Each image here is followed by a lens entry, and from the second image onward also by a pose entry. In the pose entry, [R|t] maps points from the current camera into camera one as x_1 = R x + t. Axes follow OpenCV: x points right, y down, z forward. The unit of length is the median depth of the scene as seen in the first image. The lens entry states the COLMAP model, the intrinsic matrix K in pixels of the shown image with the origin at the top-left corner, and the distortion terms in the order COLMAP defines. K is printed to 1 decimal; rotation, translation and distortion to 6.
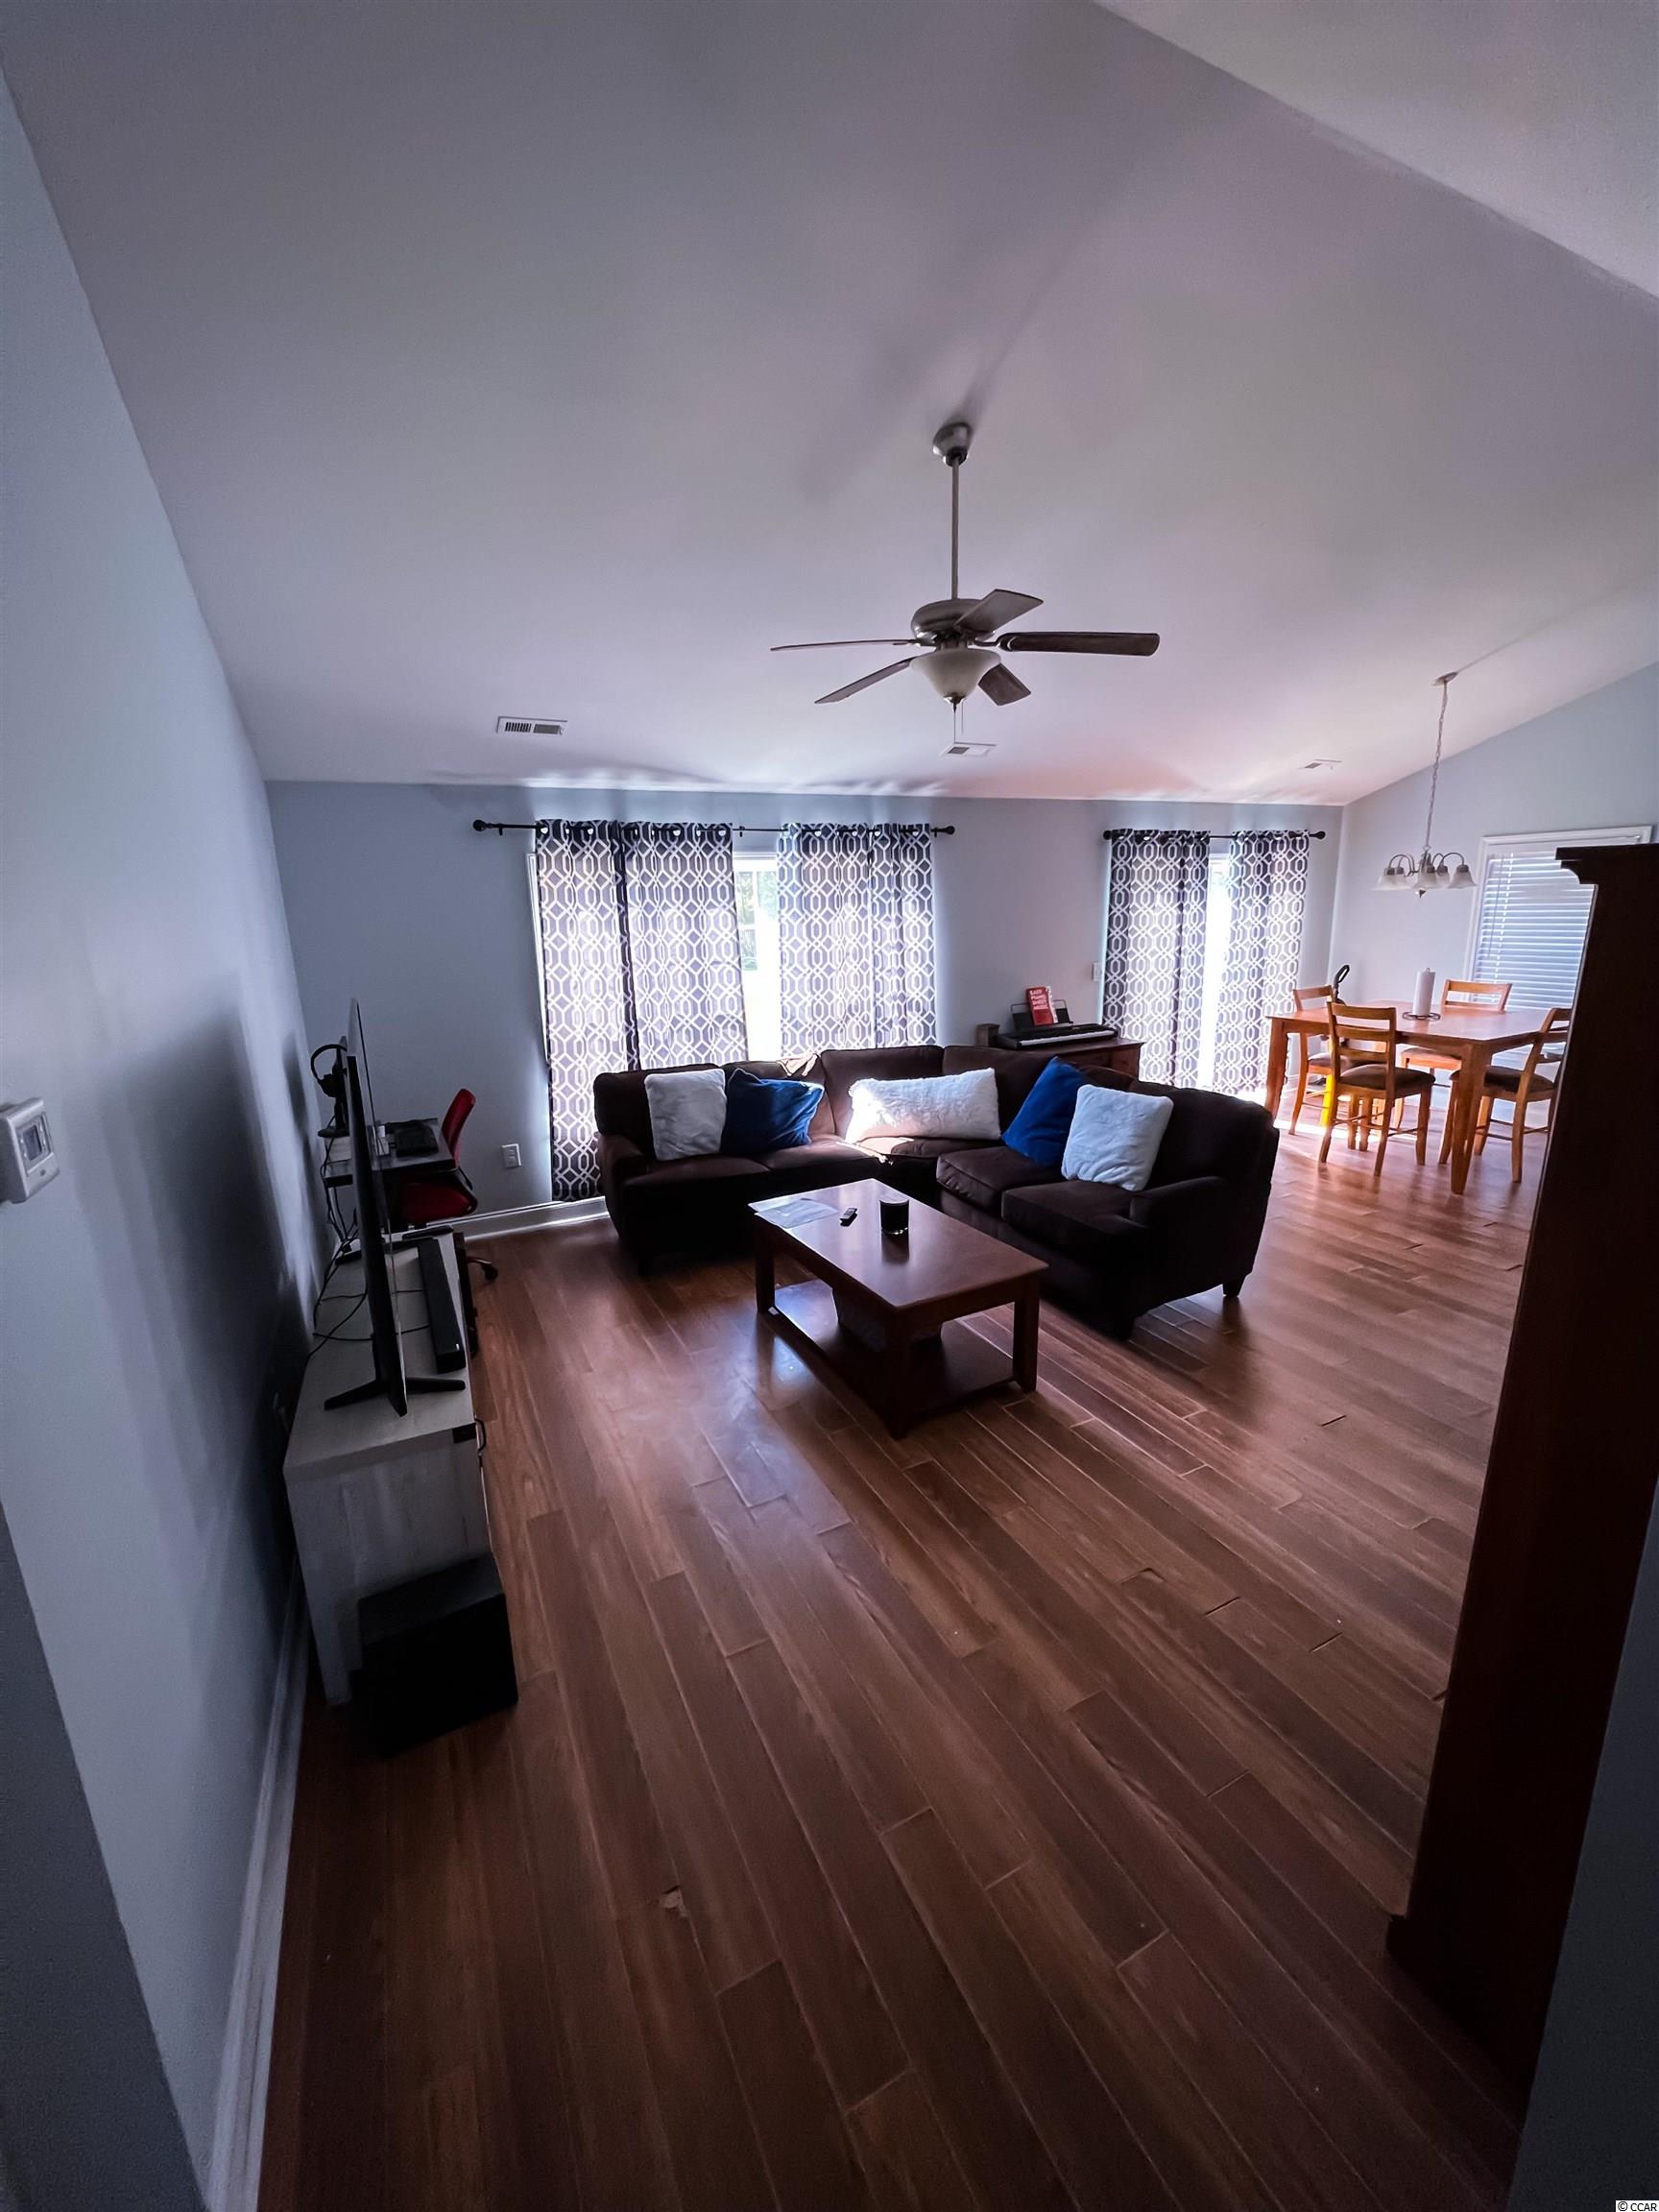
lens RADIAL K [[890.3, 0, 829.5], [0, 890.3, 1106.0], [0, 0, 1]] dist [-0.001579, 0.000455]
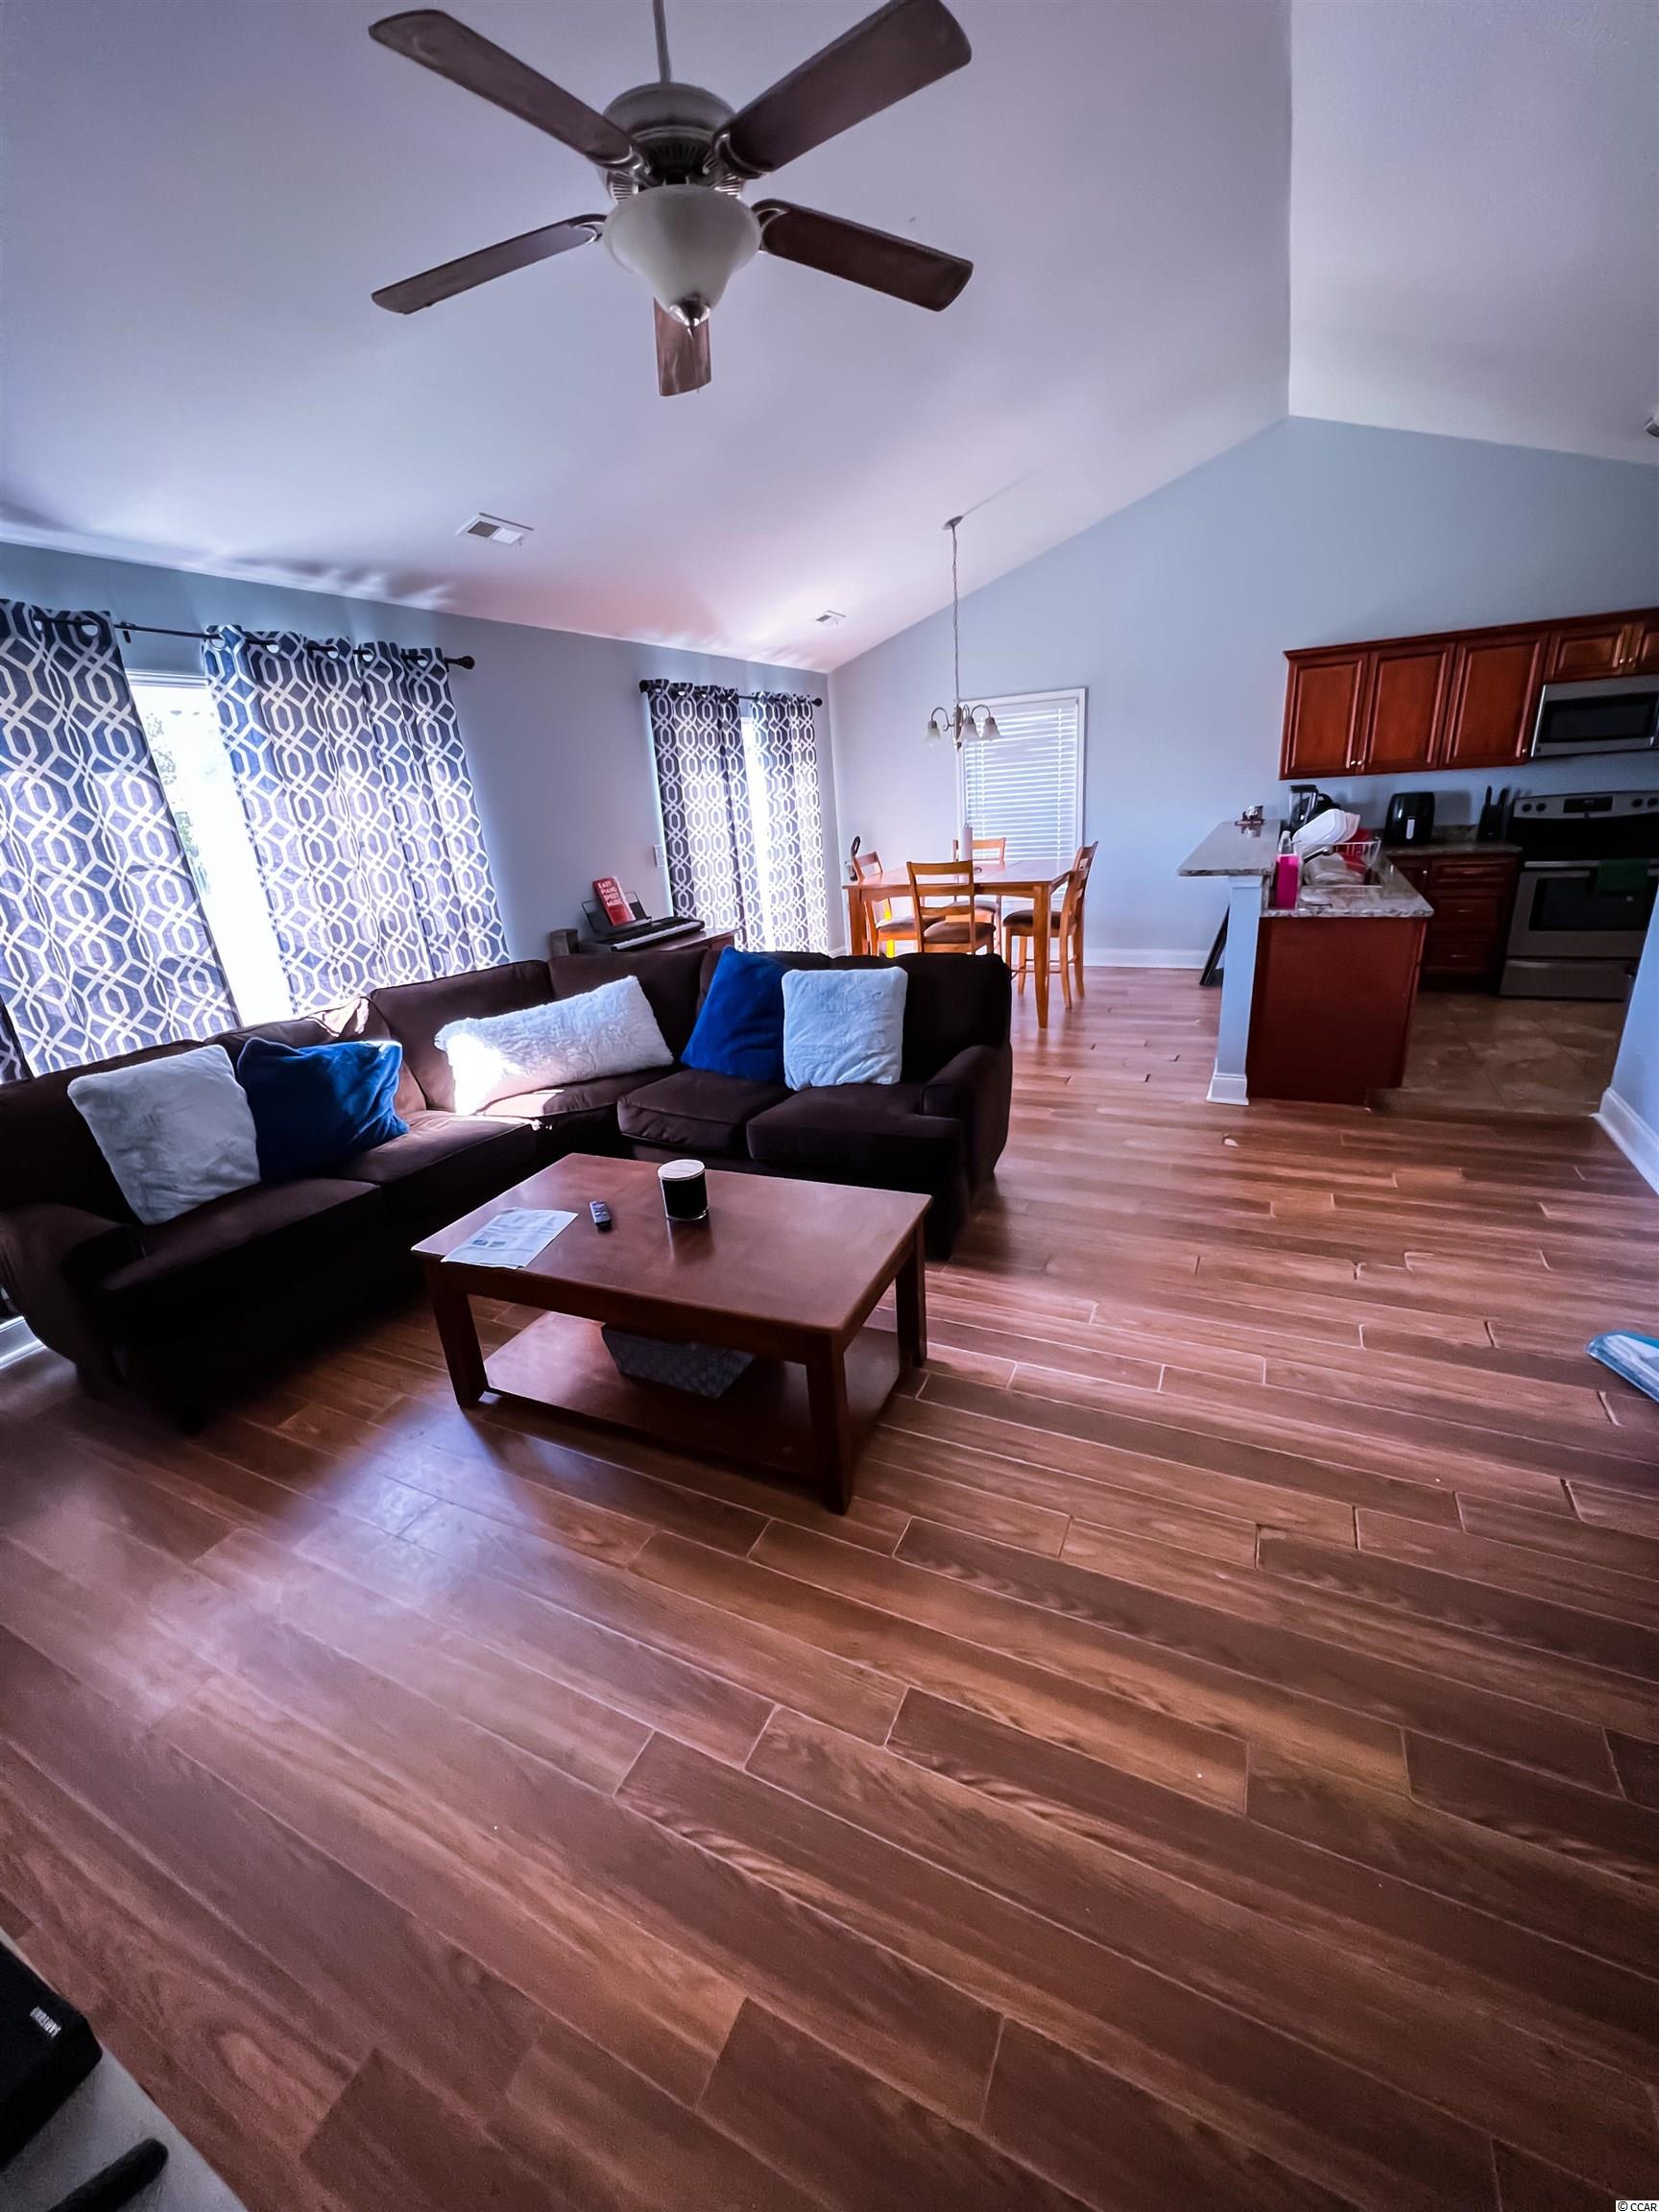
lens RADIAL K [[890.3, 0, 829.5], [0, 890.3, 1106.0], [0, 0, 1]] dist [-0.001579, 0.000455]
pose [[0.789336, -0.231955, 0.568460, -0.136570], [0.185031, 0.972712, 0.139980, -0.008984], [-0.585417, -0.005308, 0.810715, 0.267922]]
